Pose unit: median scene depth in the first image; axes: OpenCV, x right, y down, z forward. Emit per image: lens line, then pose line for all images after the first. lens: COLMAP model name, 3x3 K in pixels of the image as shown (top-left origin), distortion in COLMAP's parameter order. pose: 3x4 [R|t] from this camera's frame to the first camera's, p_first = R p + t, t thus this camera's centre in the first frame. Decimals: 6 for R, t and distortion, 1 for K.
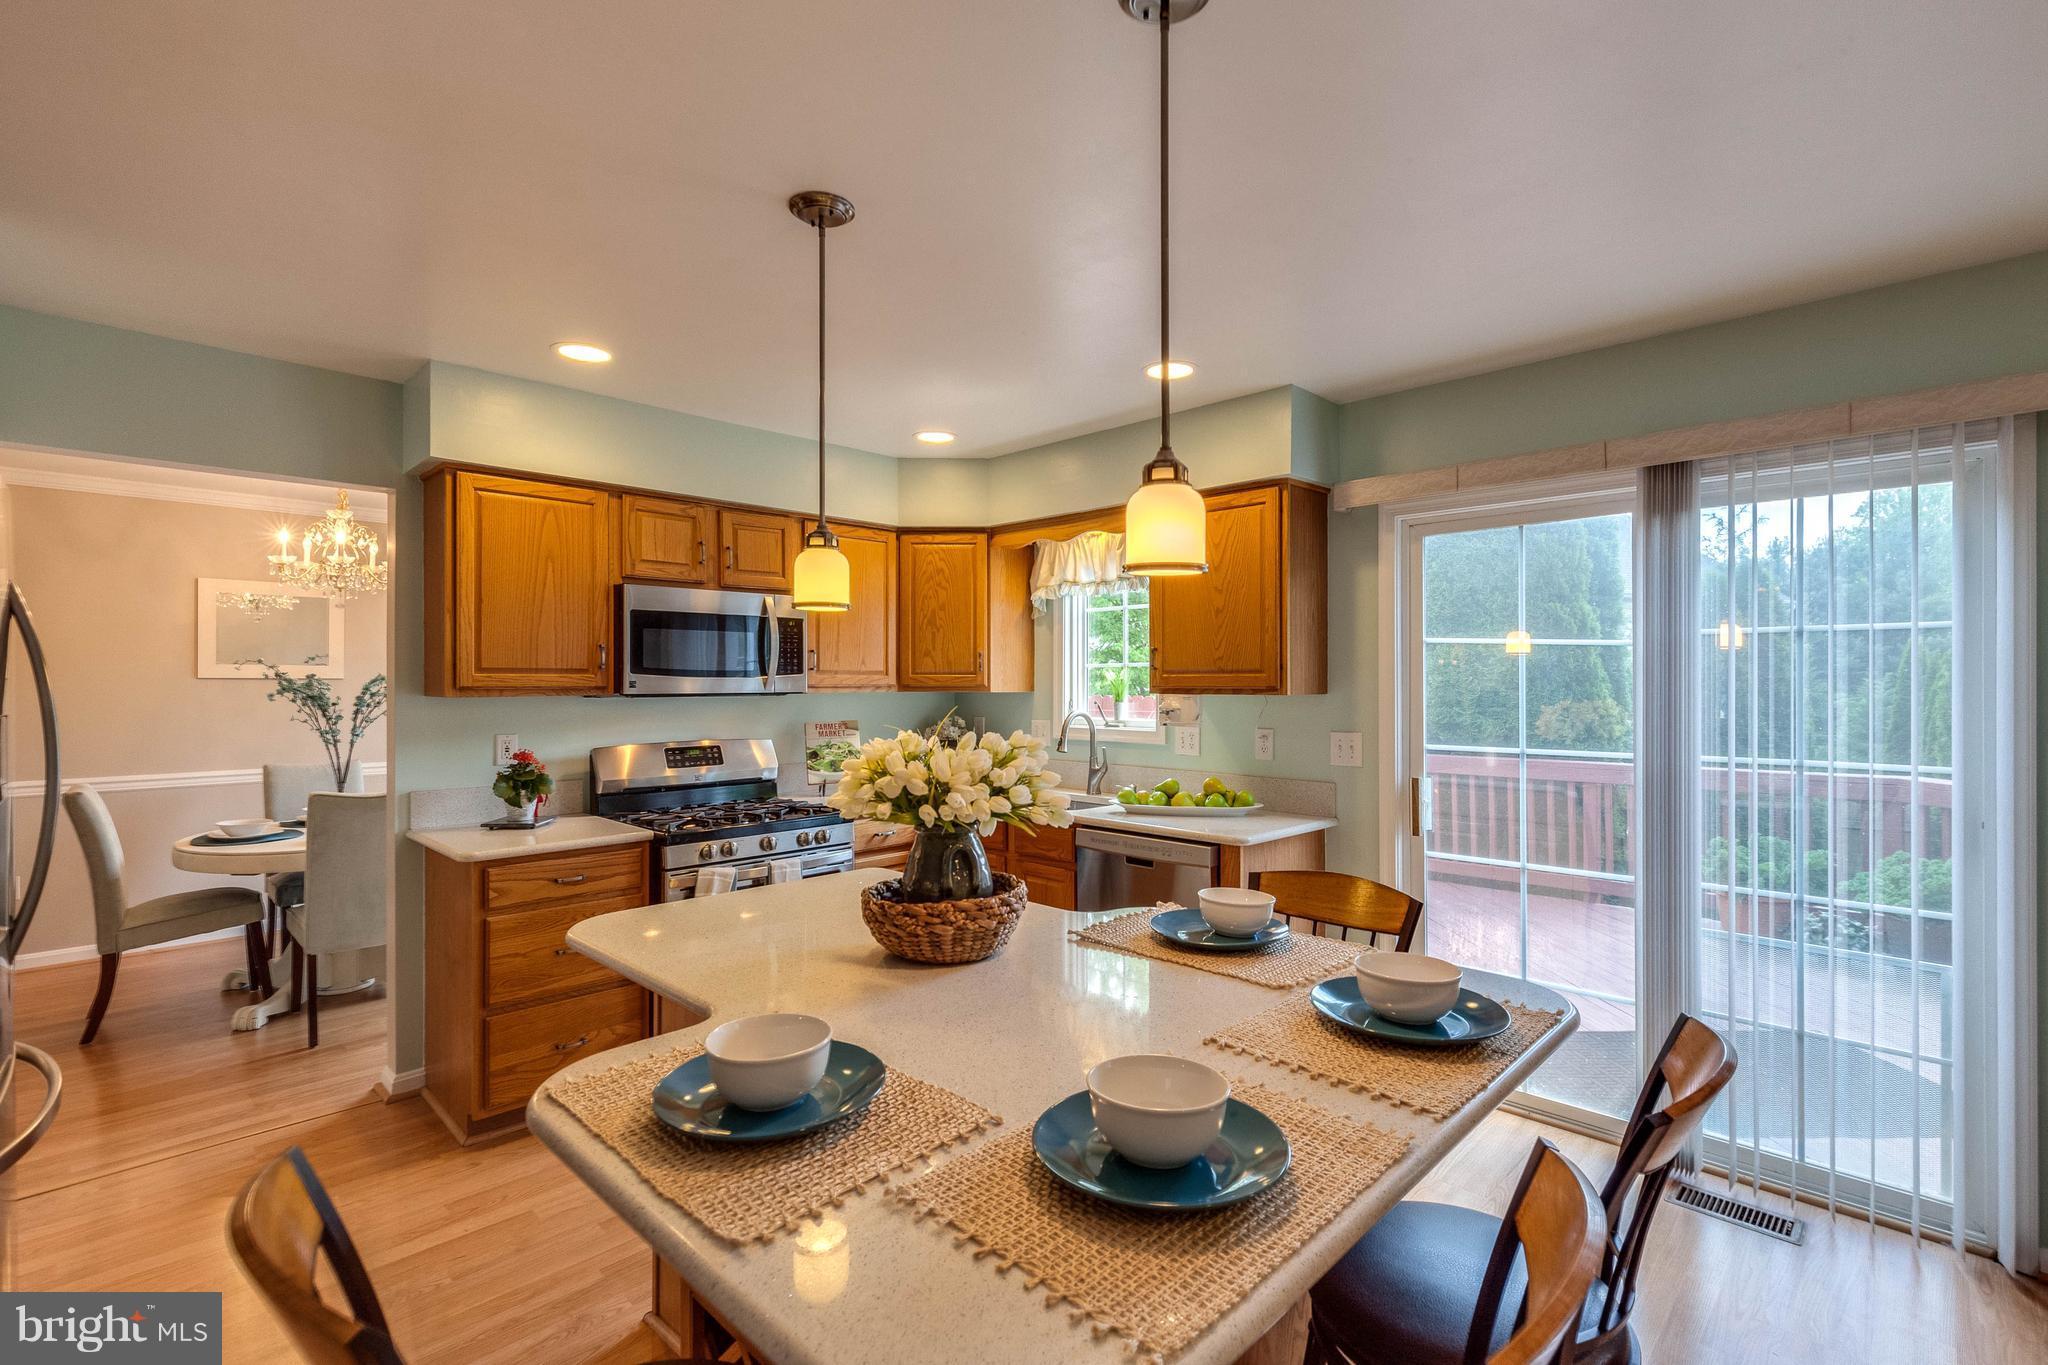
lens RADIAL K [[932.7, 0, 1023.7], [0, 932.7, 681.3], [0, 0, 1]] dist [-0.000087, 0.000311]
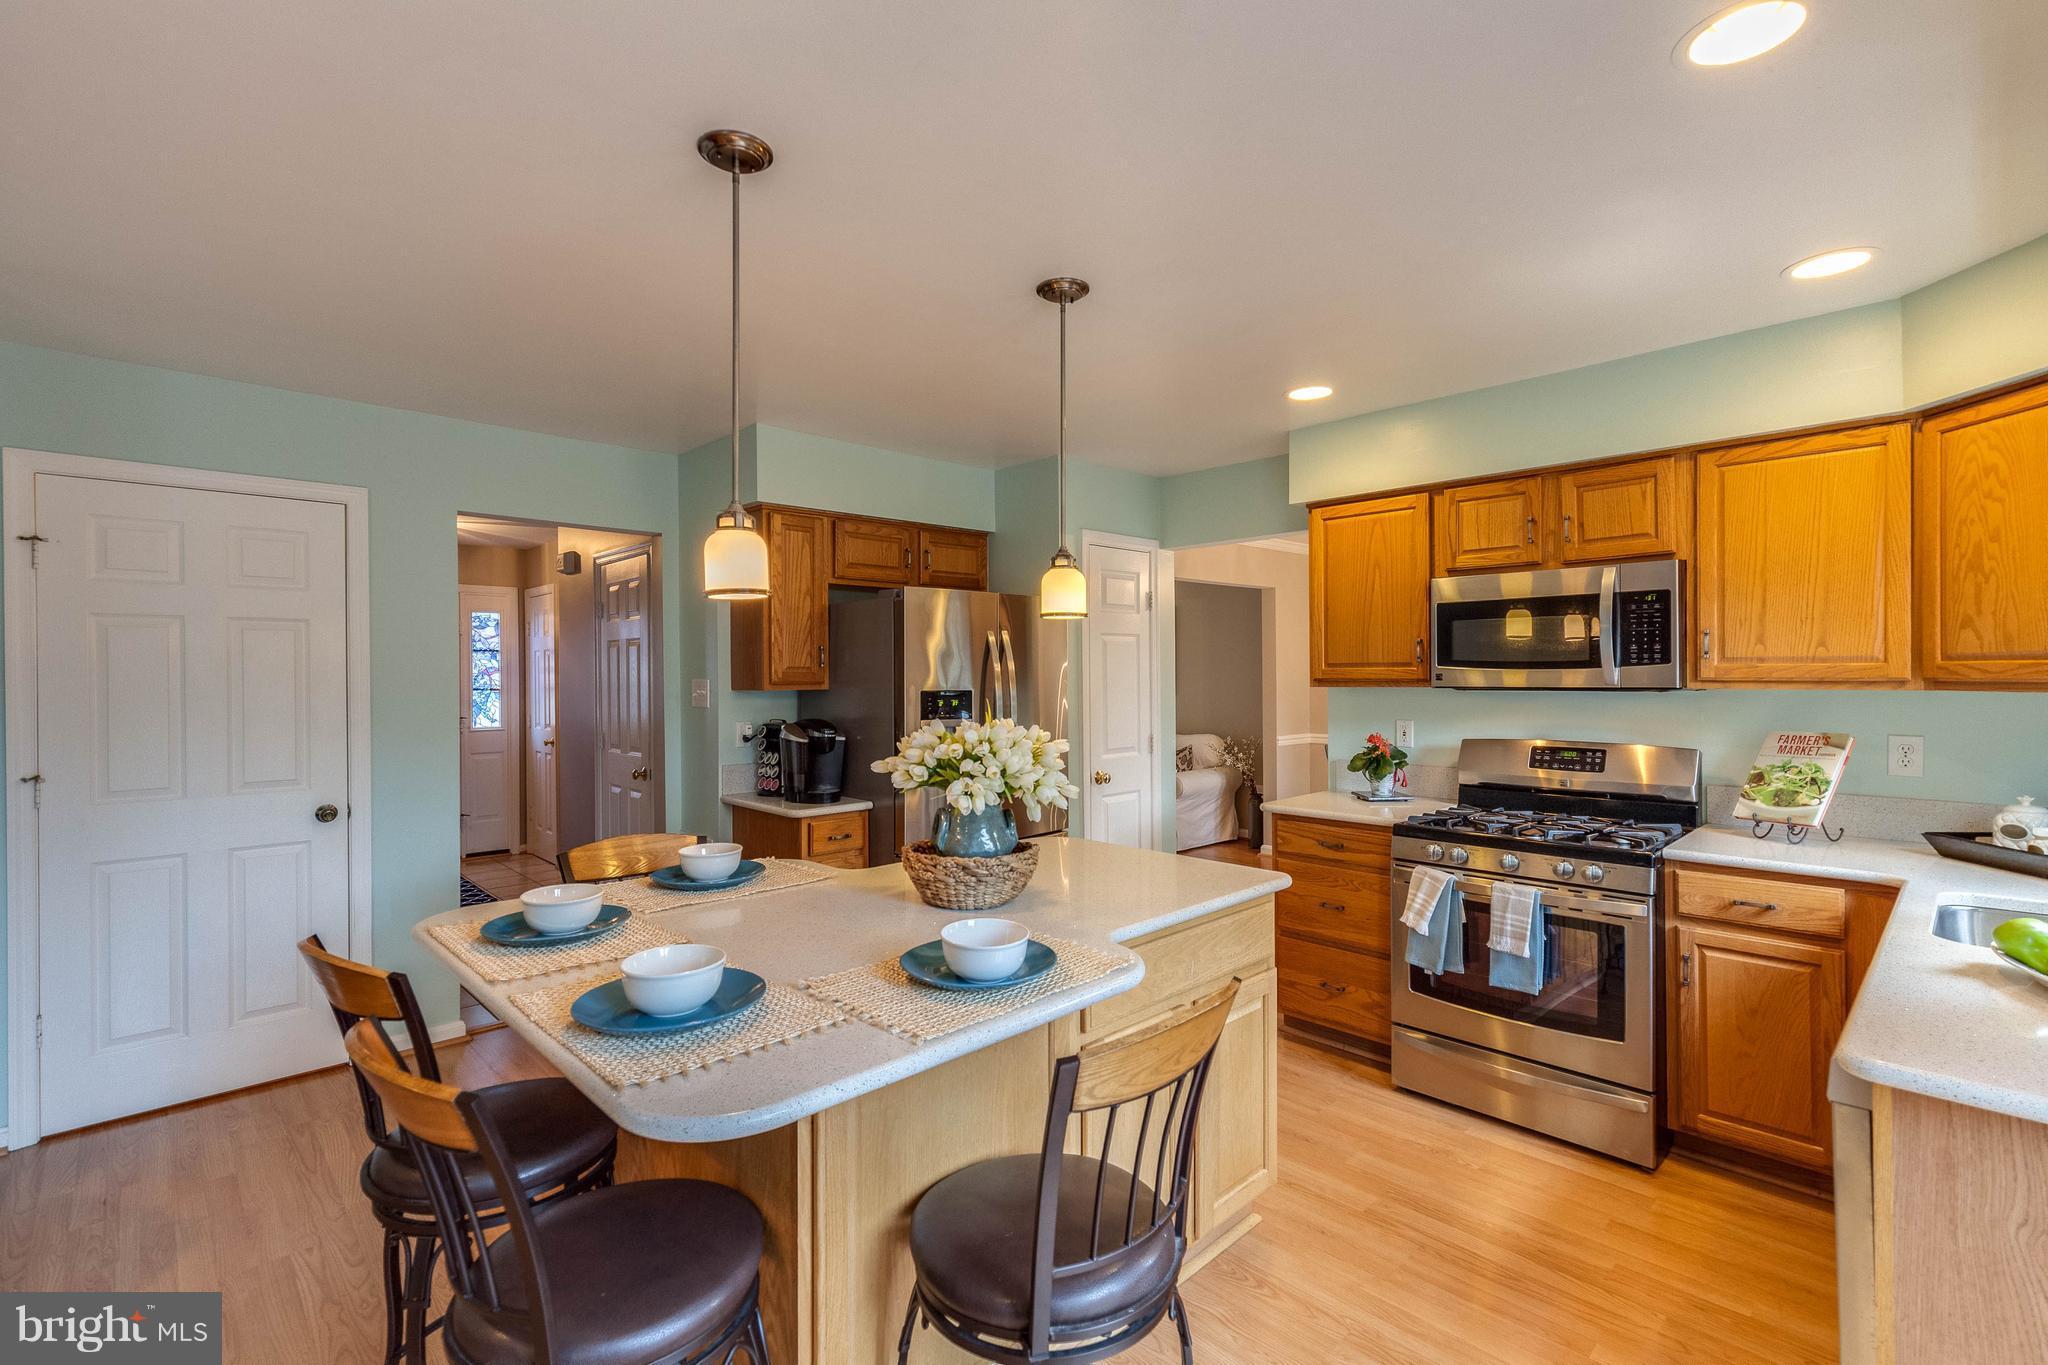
lens RADIAL K [[932.7, 0, 1023.5], [0, 932.7, 681.1], [0, 0, 1]] dist [-0.000087, 0.000311]
pose [[-0.029255, 0.009165, -0.999530, 0.500698], [0.006823, 0.999936, 0.008969, -0.003735], [0.999549, -0.006557, -0.029315, 0.478444]]
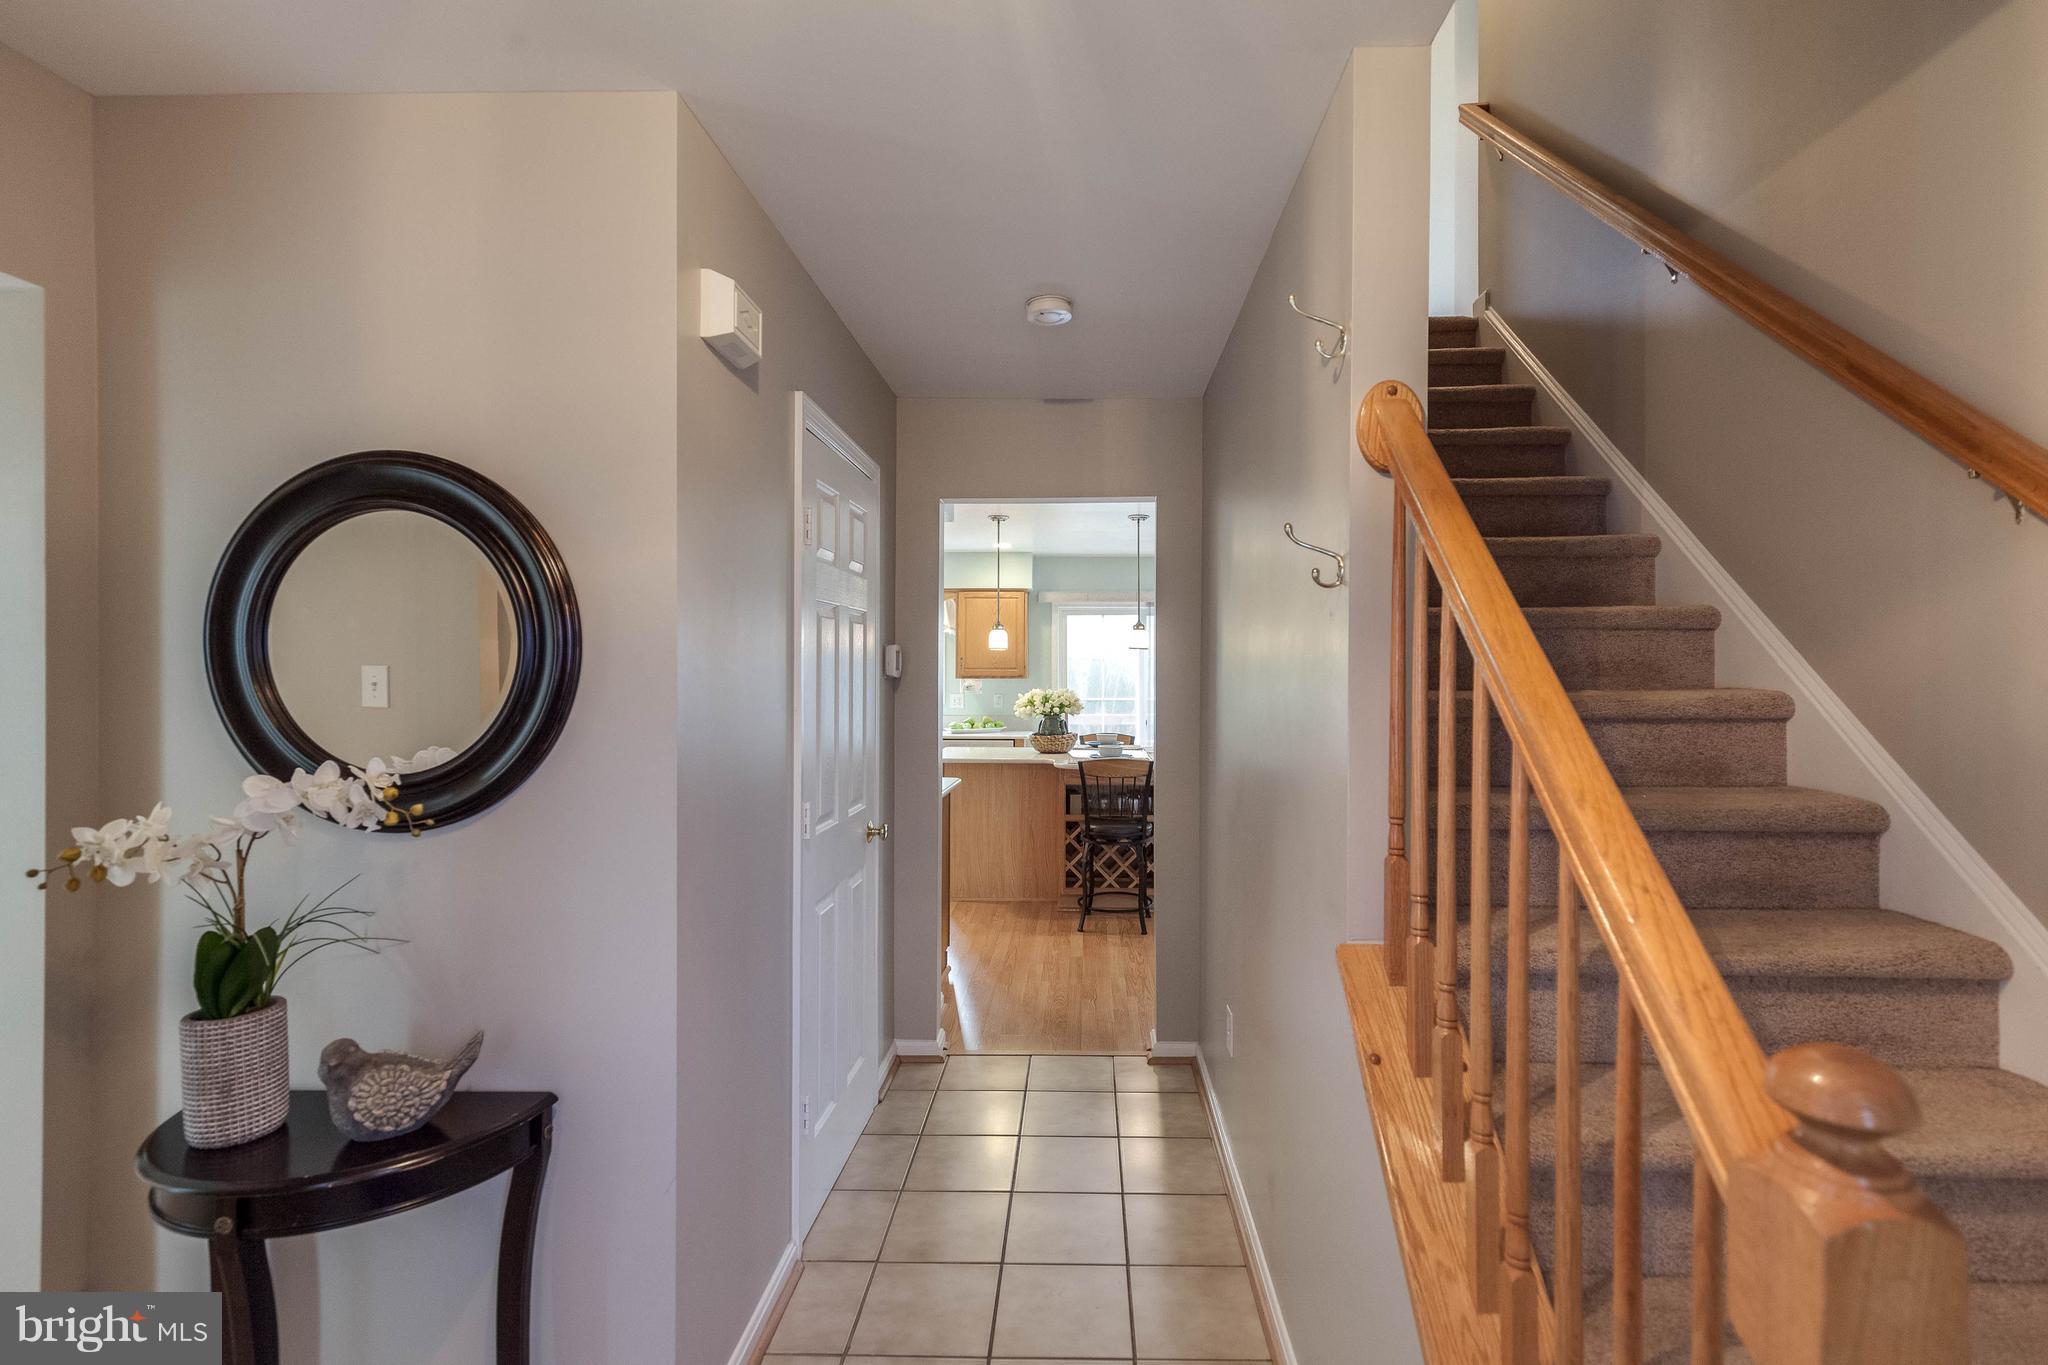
lens RADIAL K [[932.7, 0, 1029.7], [0, 932.7, 681.0], [0, 0, 1]] dist [-0.000087, 0.000311]
pose [[0.753517, 0.000921, 0.657427, -2.146356], [-0.005625, 0.999971, 0.005047, 0.013050], [-0.657404, -0.007501, 0.753501, -1.364143]]
